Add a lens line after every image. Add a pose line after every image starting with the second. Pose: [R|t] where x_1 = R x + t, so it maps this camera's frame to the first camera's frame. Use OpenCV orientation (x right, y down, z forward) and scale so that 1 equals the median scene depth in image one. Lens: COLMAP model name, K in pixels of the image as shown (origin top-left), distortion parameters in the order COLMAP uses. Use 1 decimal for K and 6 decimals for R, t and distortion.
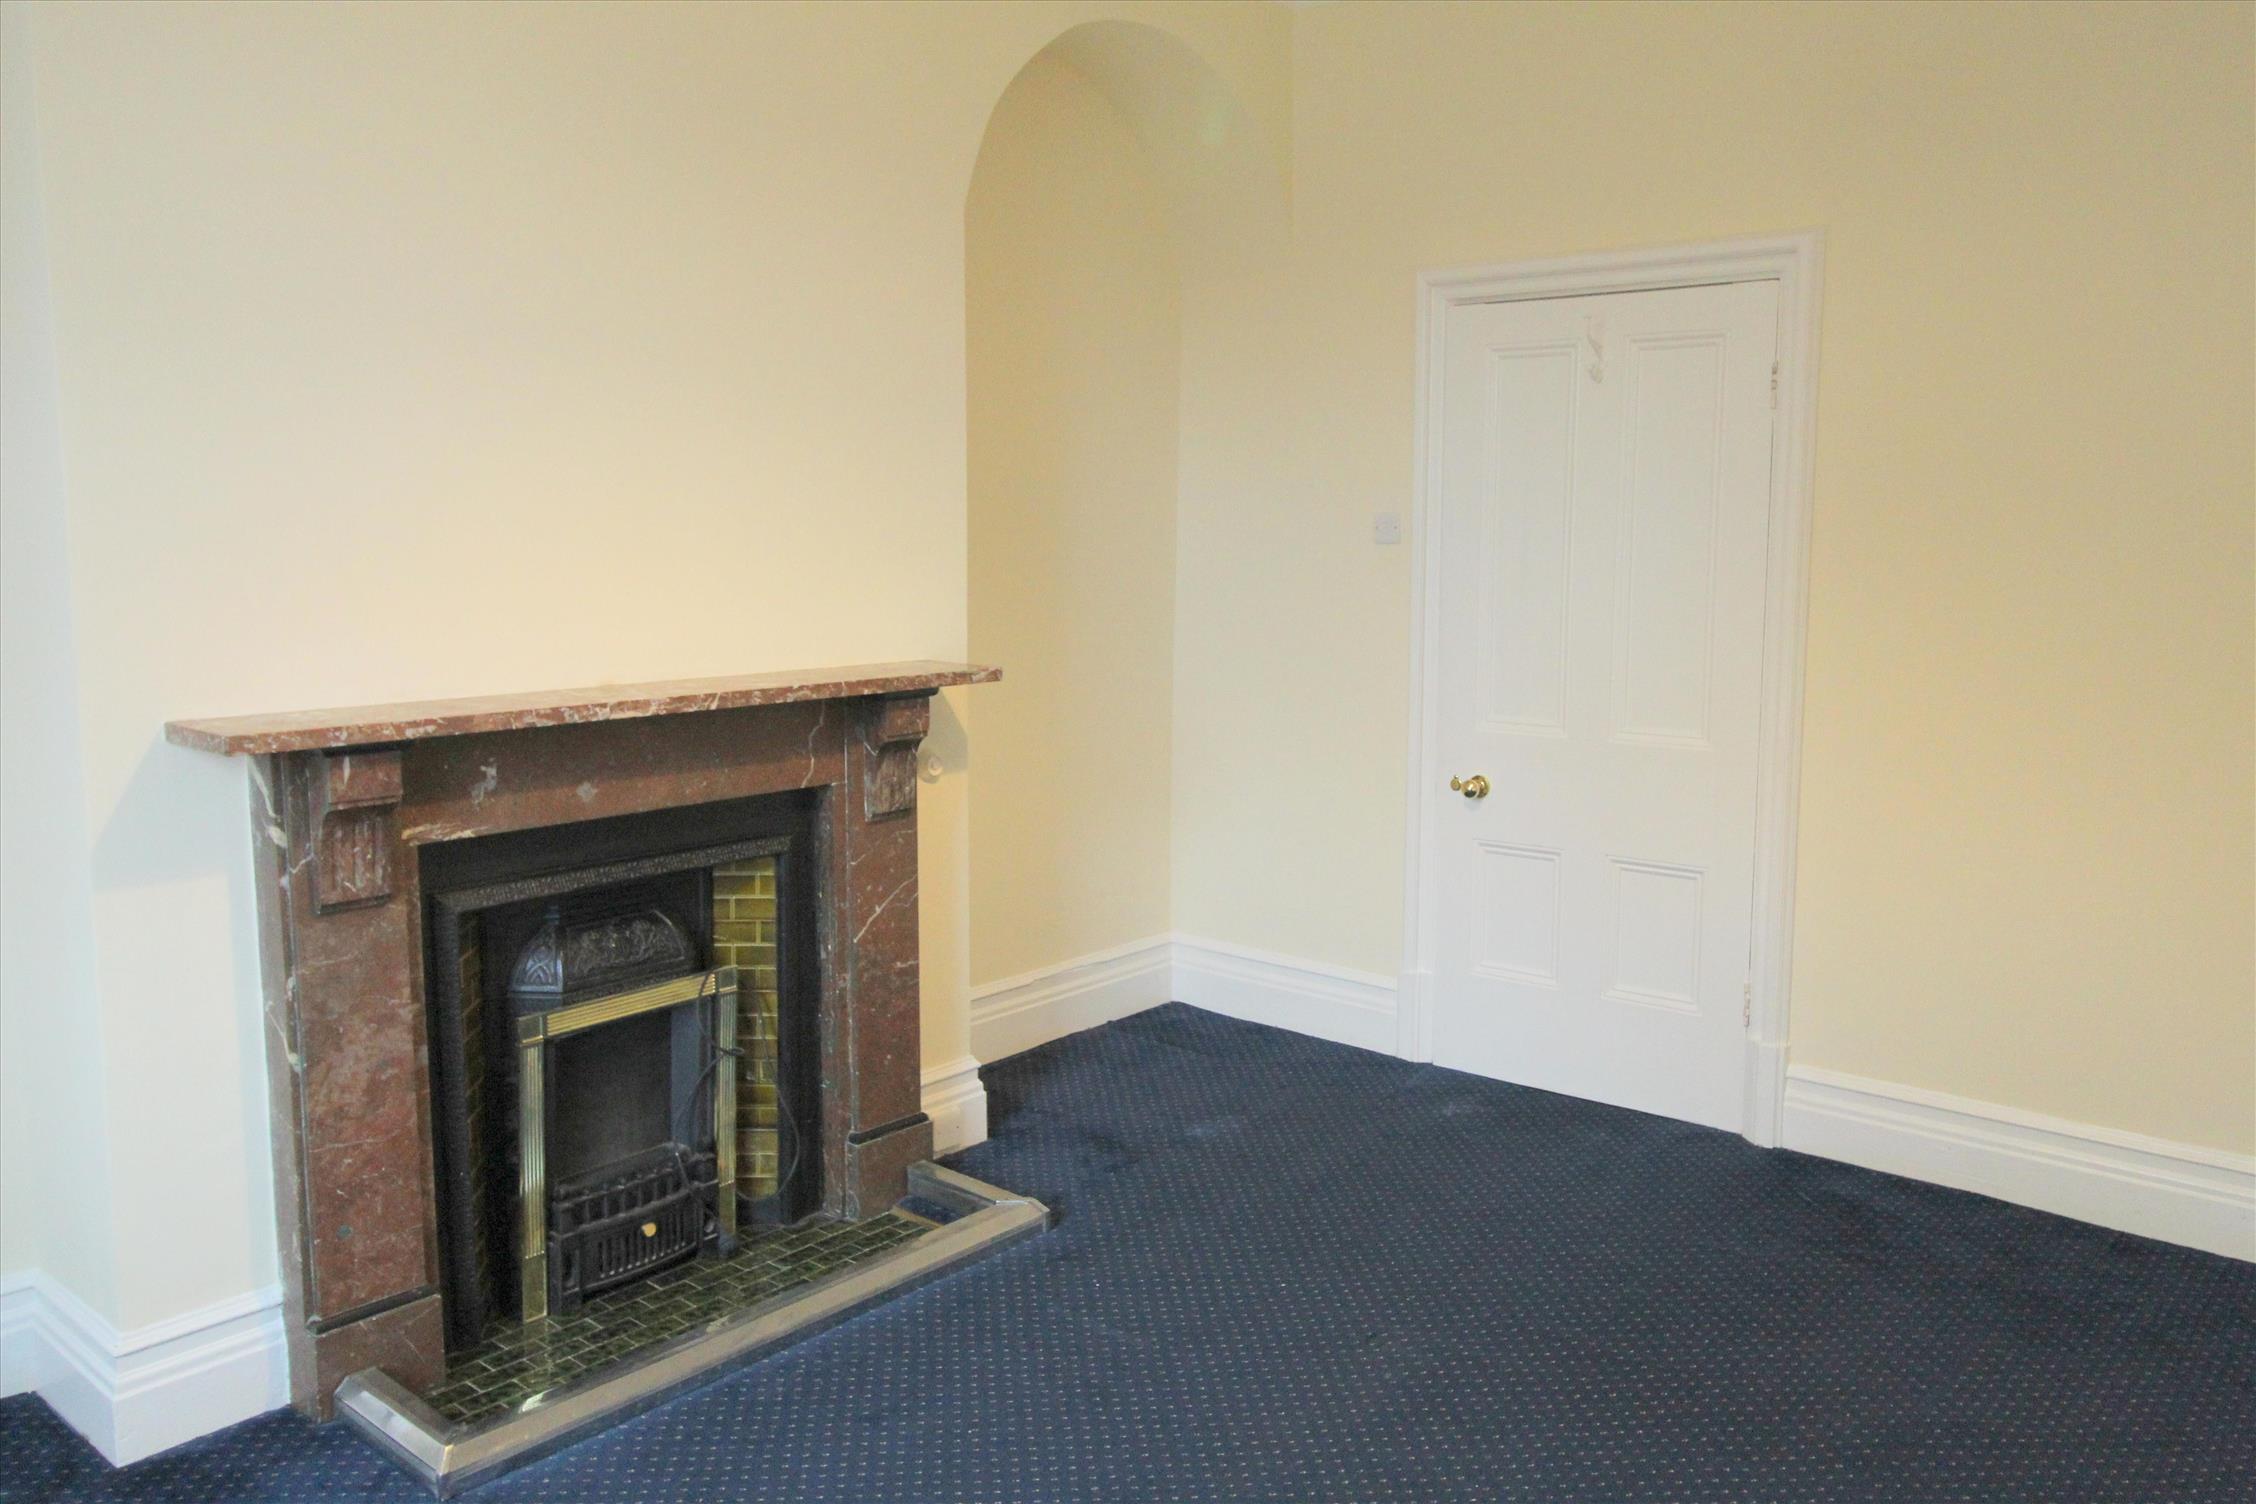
lens RADIAL K [[1780.1, 0, 1128.0], [0, 1780.1, 752.0], [0, 0, 1]] dist [-0.003718, -0.000729]
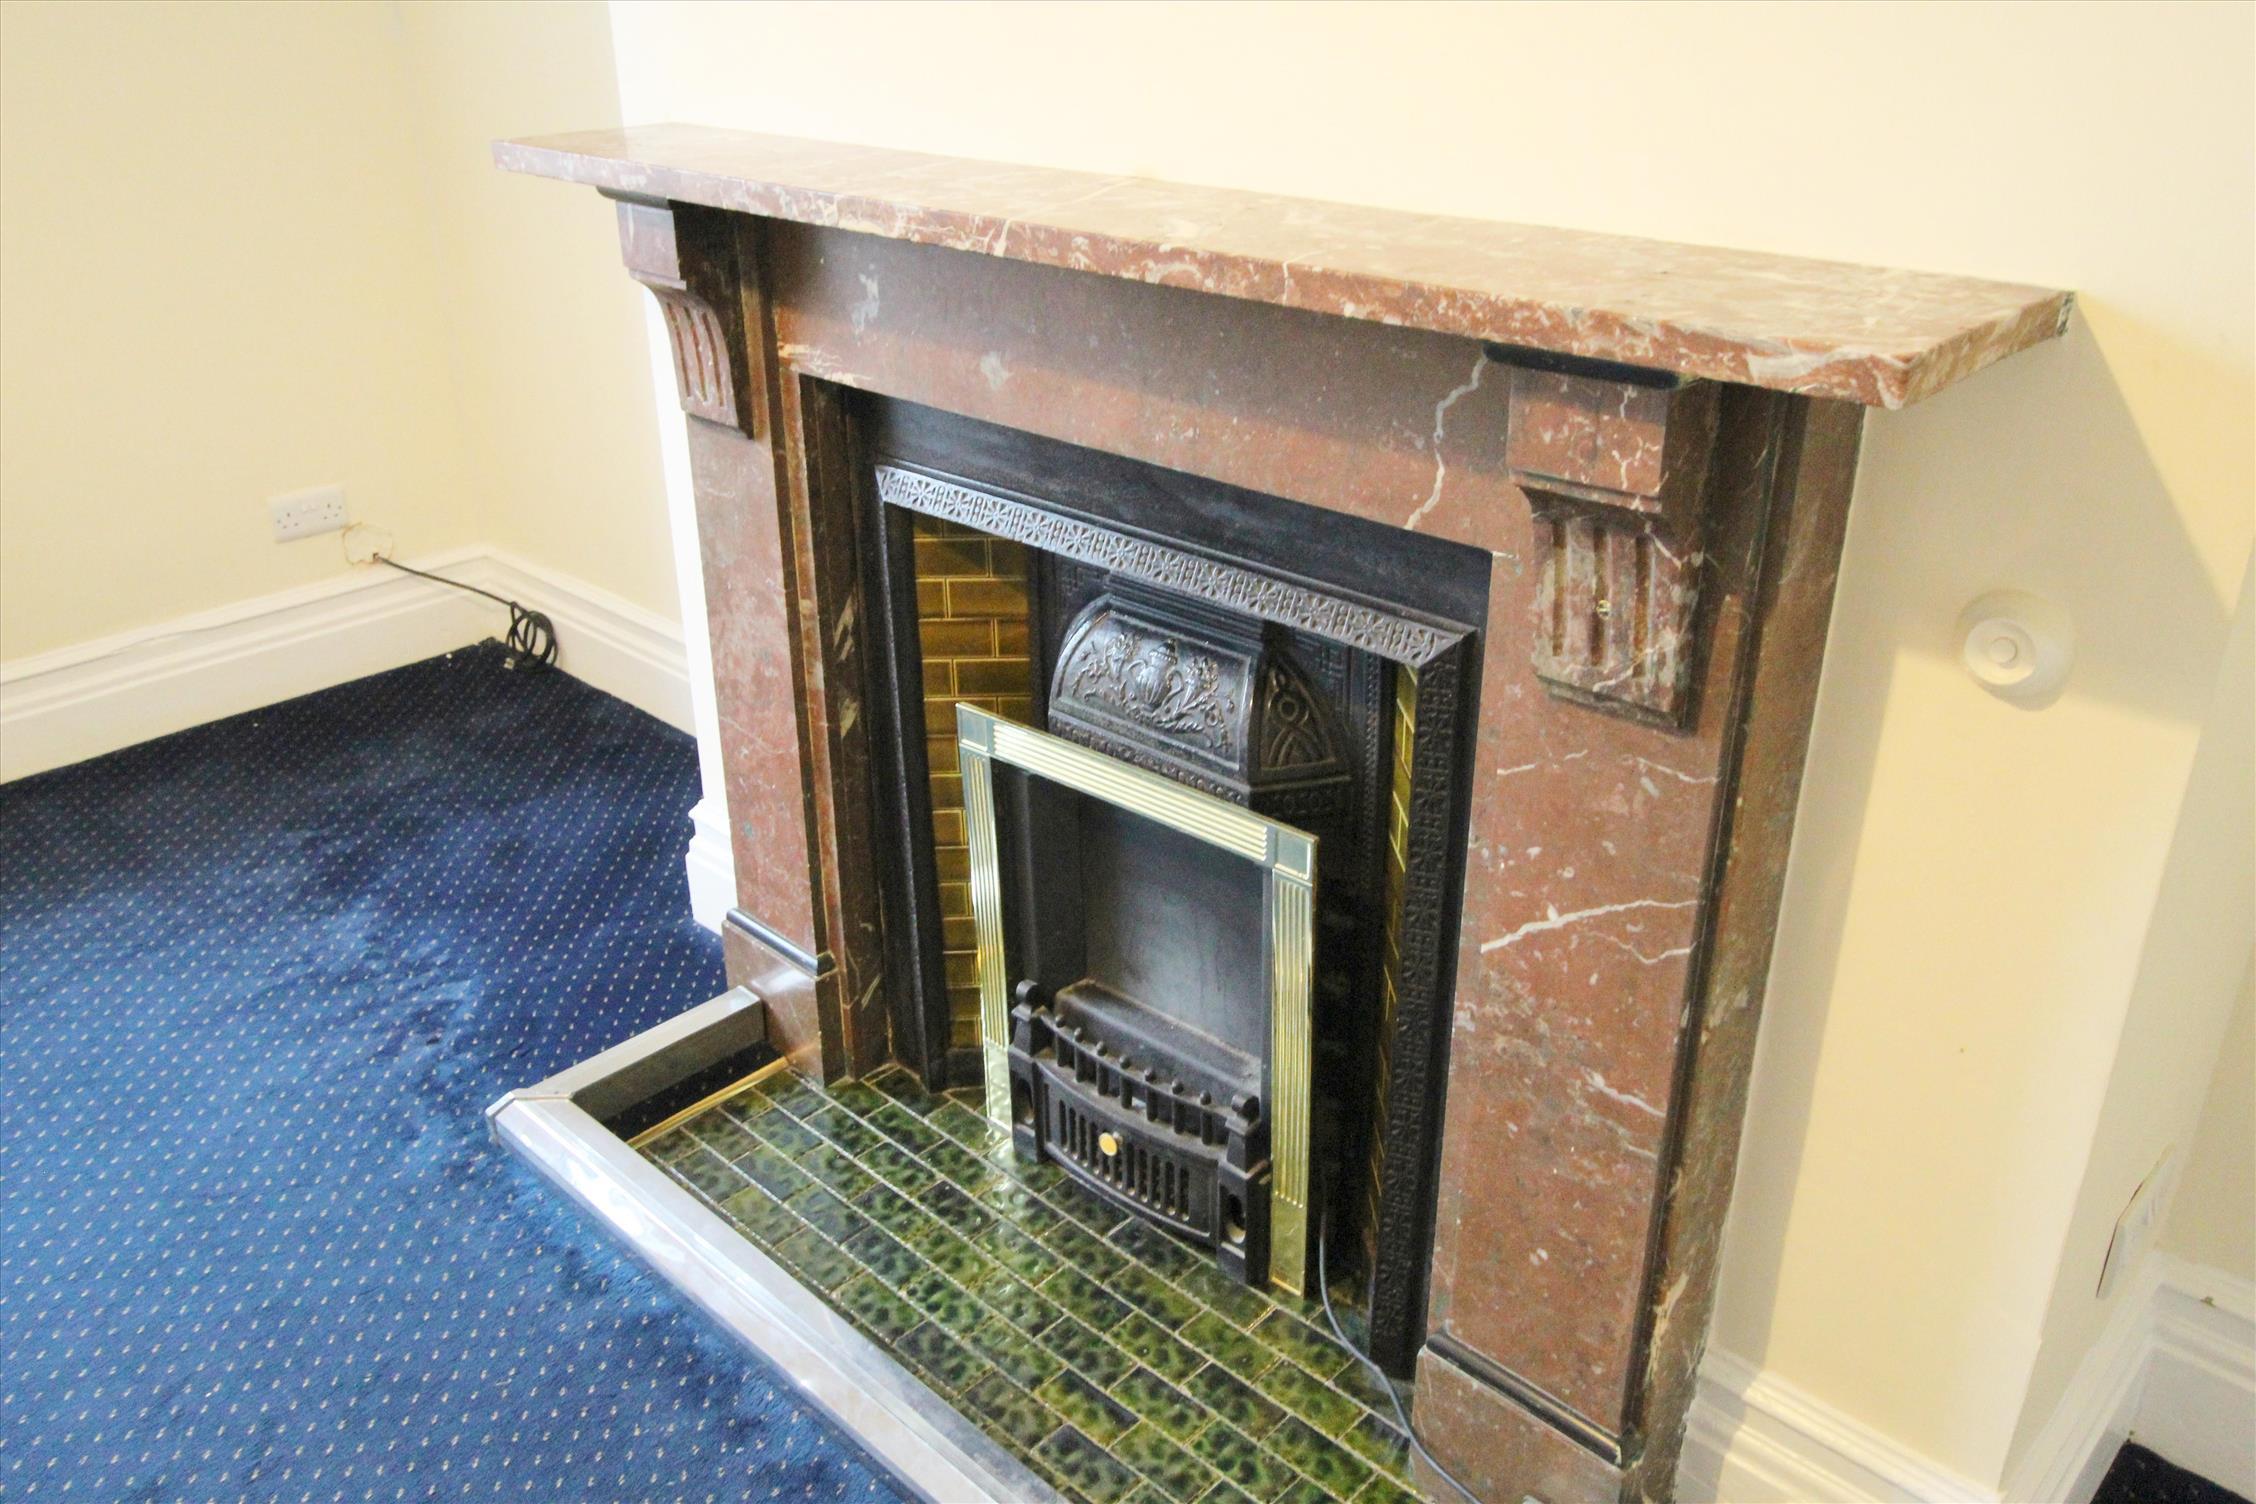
lens RADIAL K [[1780.1, 0, 1128.0], [0, 1780.1, 752.0], [0, 0, 1]] dist [-0.003718, -0.000729]
pose [[-0.071897, 0.418438, -0.905395, 0.215059], [-0.126224, 0.896629, 0.424410, -0.102192], [0.989393, 0.144796, -0.011648, 1.012024]]
